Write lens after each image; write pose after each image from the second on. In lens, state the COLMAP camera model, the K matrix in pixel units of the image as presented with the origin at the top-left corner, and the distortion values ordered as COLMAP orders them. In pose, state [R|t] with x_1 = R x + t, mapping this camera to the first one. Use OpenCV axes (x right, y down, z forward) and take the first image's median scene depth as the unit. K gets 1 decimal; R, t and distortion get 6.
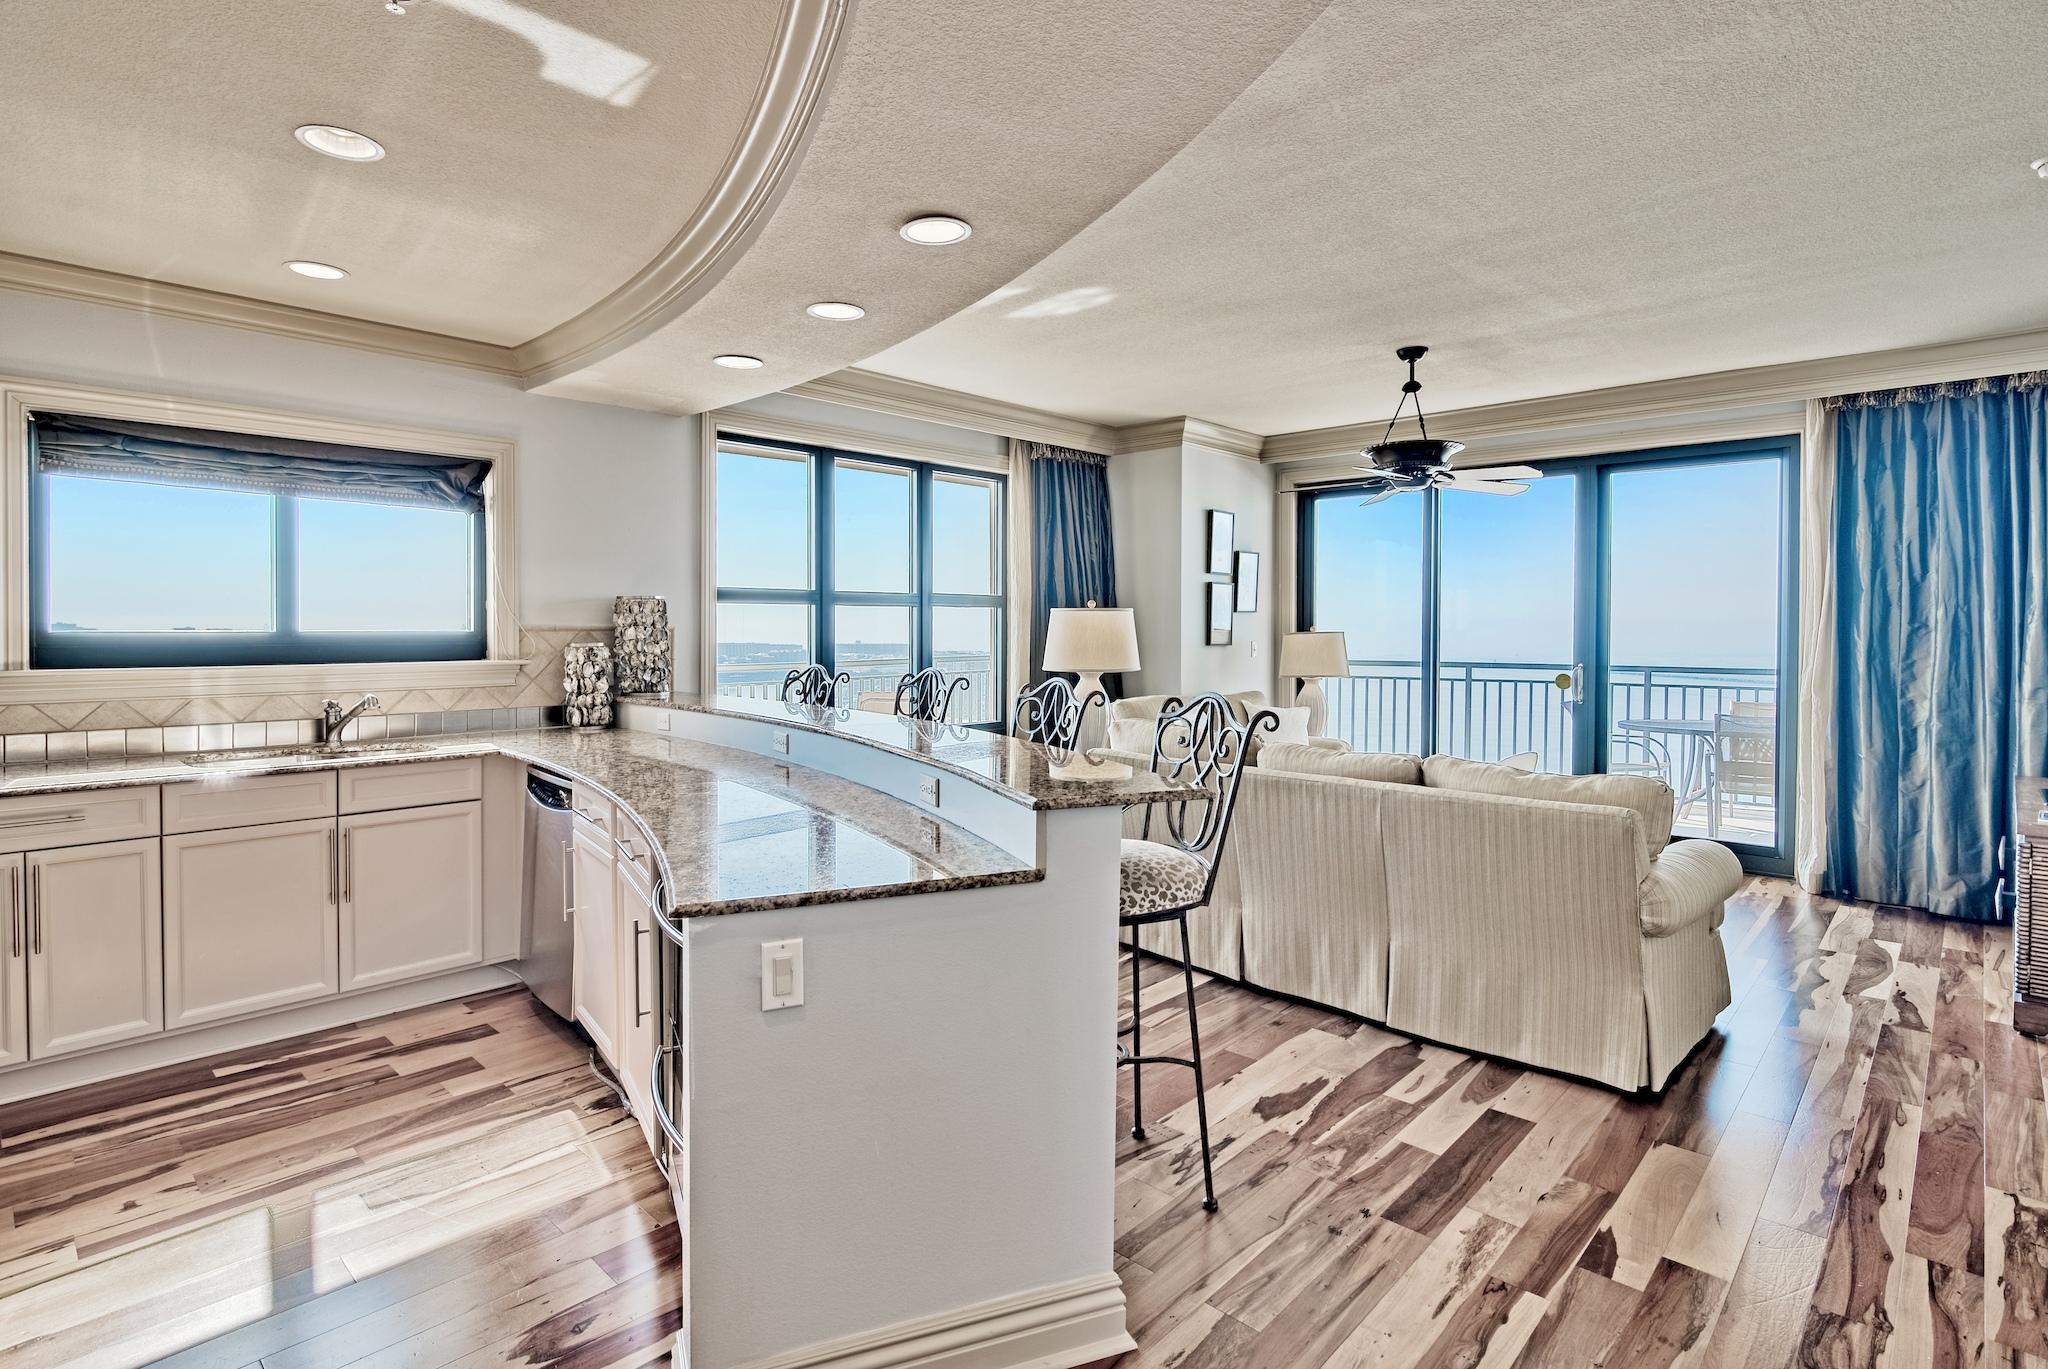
lens RADIAL K [[1007.1, 0, 1017.1], [0, 1007.1, 627.5], [0, 0, 1]] dist [-0.001284, -0.002438]
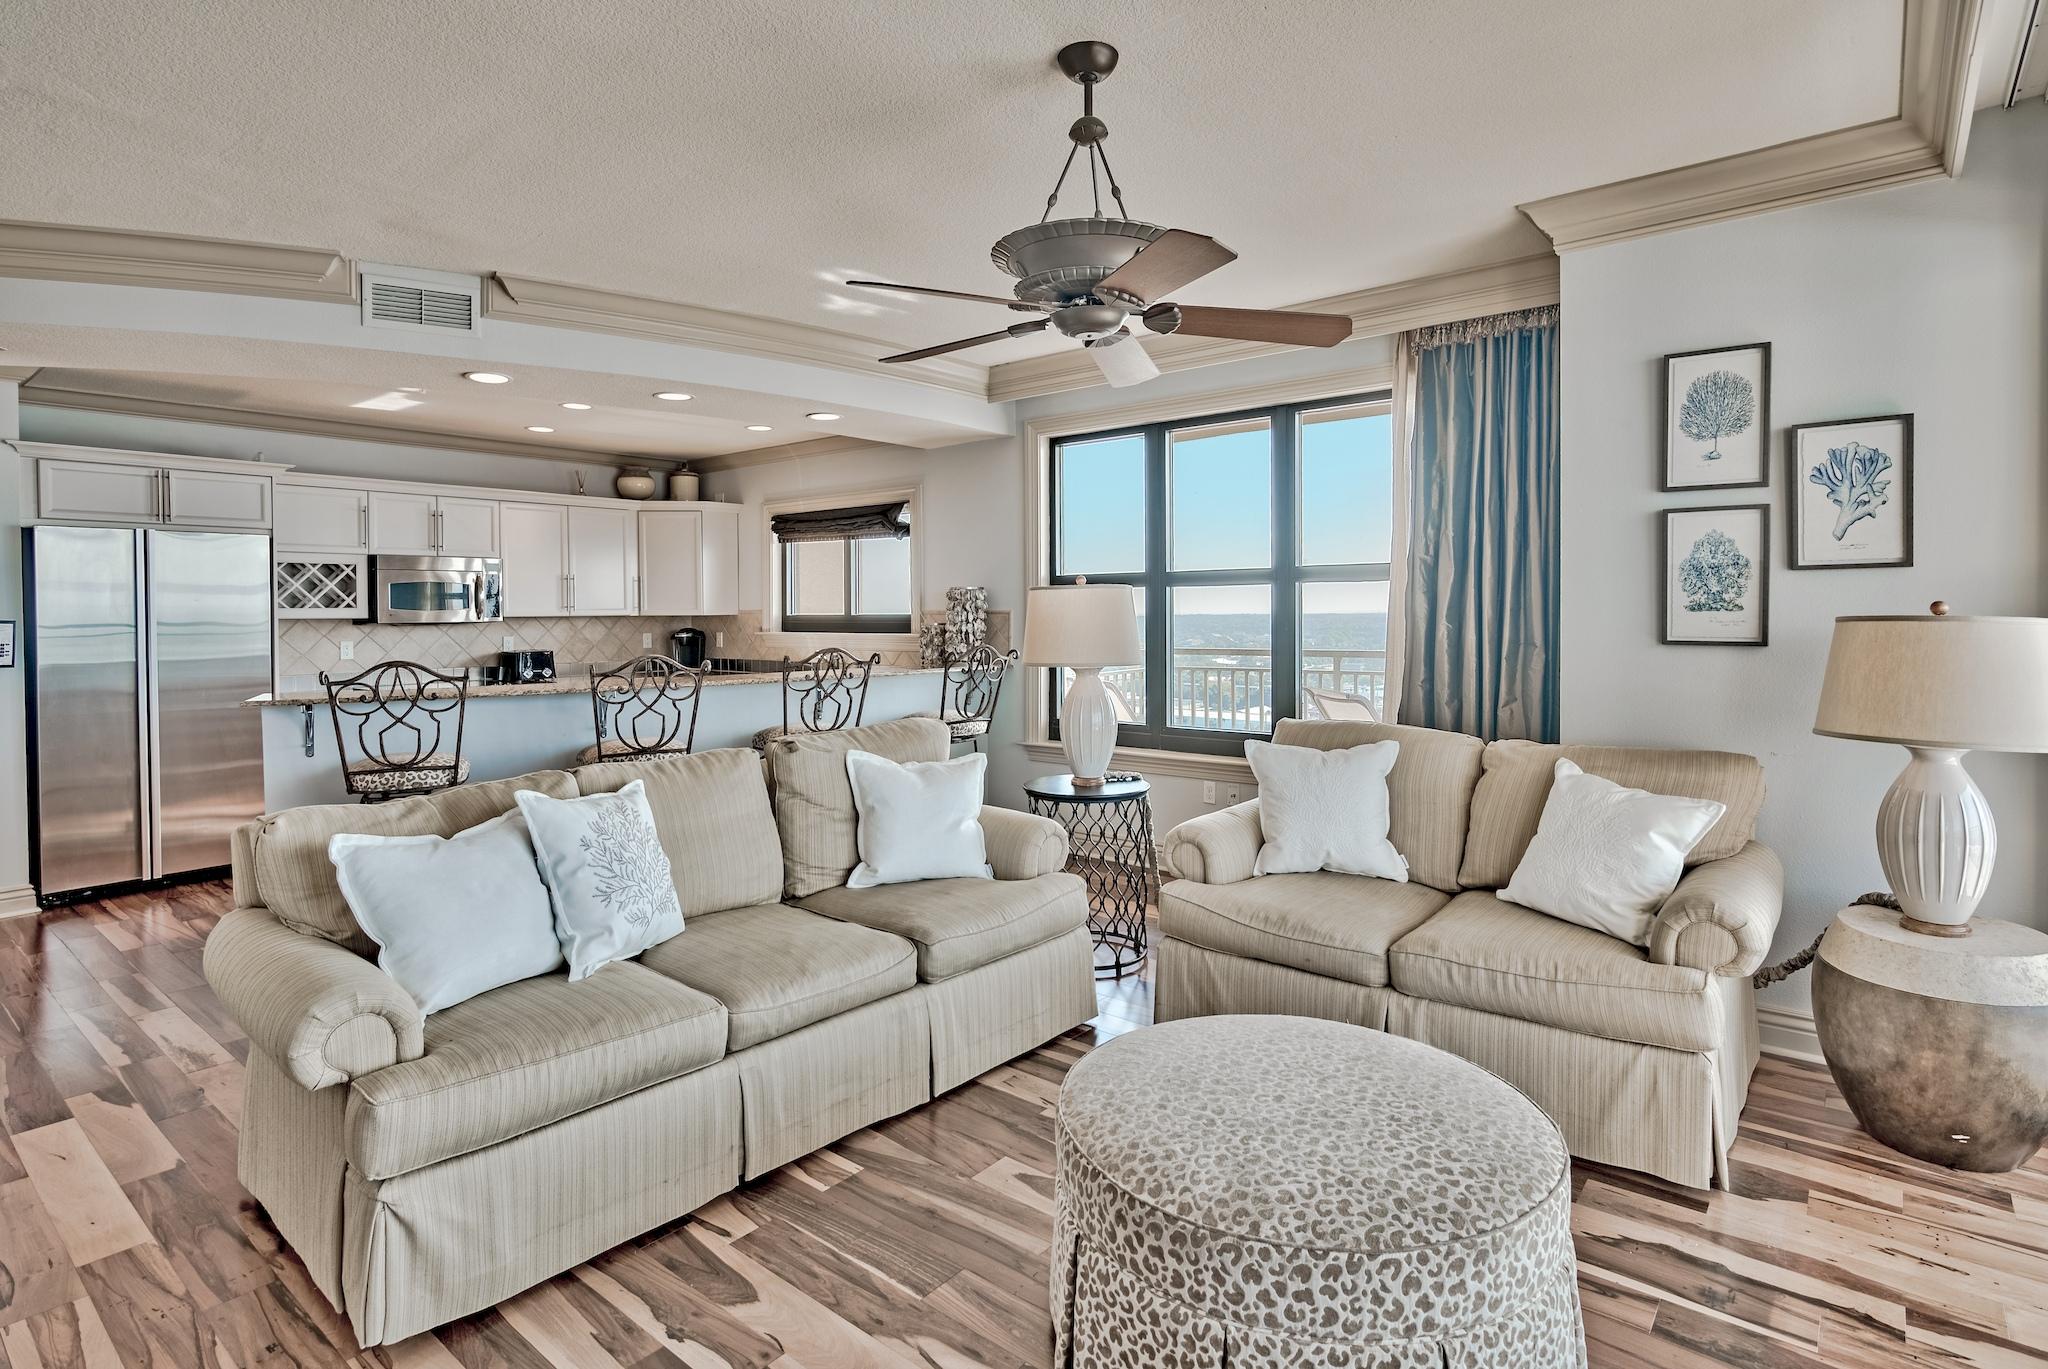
lens RADIAL K [[1007.1, 0, 1052.9], [0, 1007.1, 622.6], [0, 0, 1]] dist [-0.001284, -0.002438]
pose [[0.105215, 0.009076, -0.994408, 1.046353], [0.007446, 0.999923, 0.009914, 0.002706], [0.994422, -0.008447, 0.105139, 1.088439]]
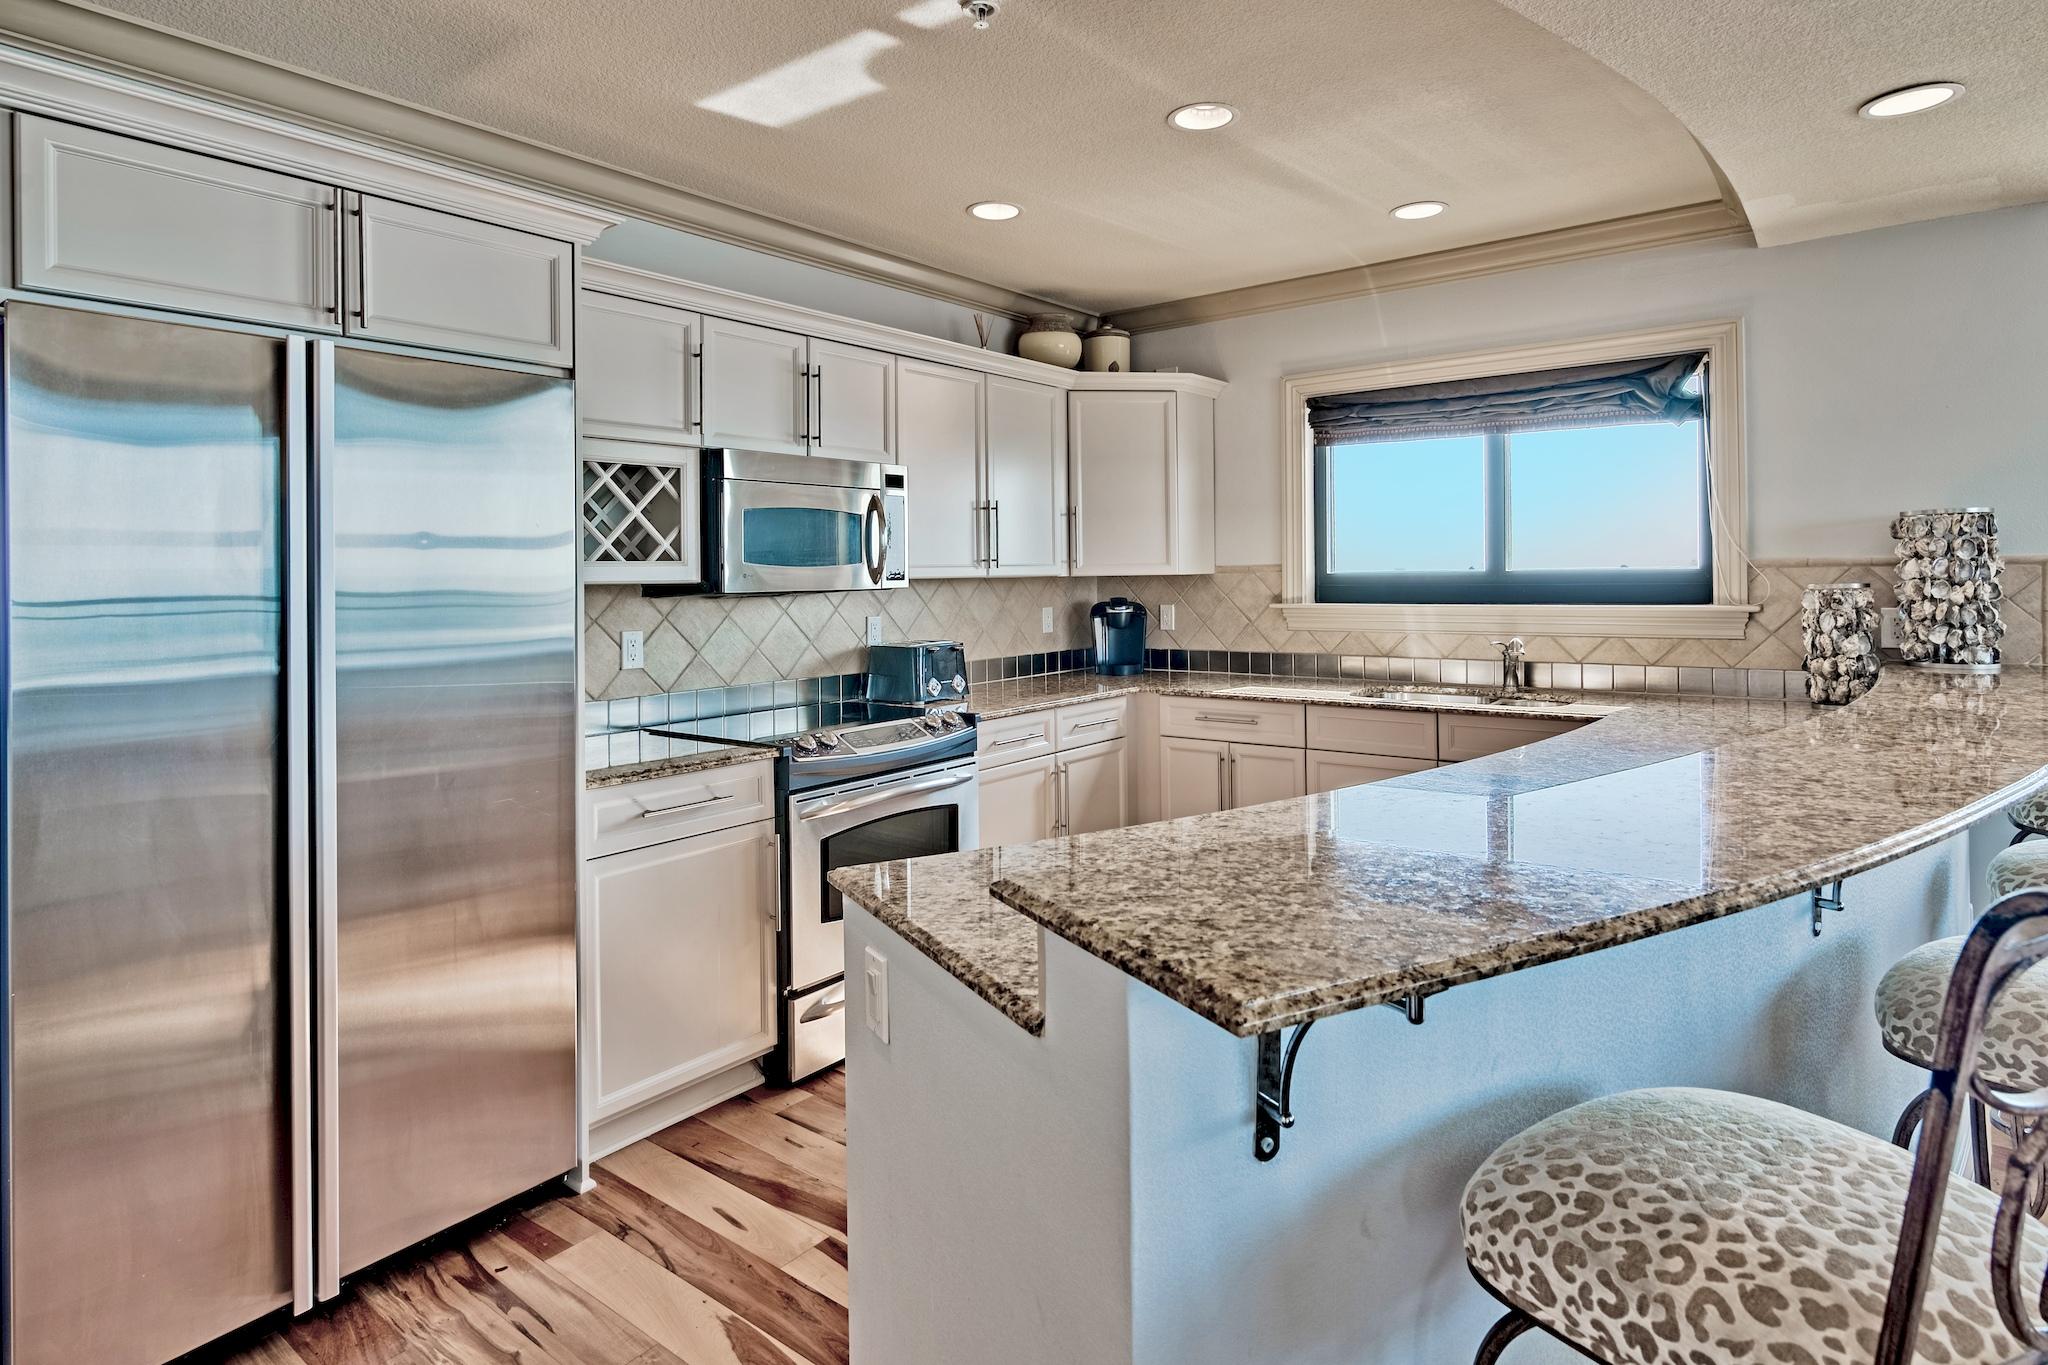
lens RADIAL K [[1097.5, 0, 1101.6], [0, 1097.5, 566.8], [0, 0, 1]] dist [-0.013254, 0.006360]
pose [[0.135601, -0.010244, -0.990711, 0.271215], [0.015287, 0.999849, -0.008246, 0.002665], [0.990646, -0.014027, 0.135737, 0.428029]]
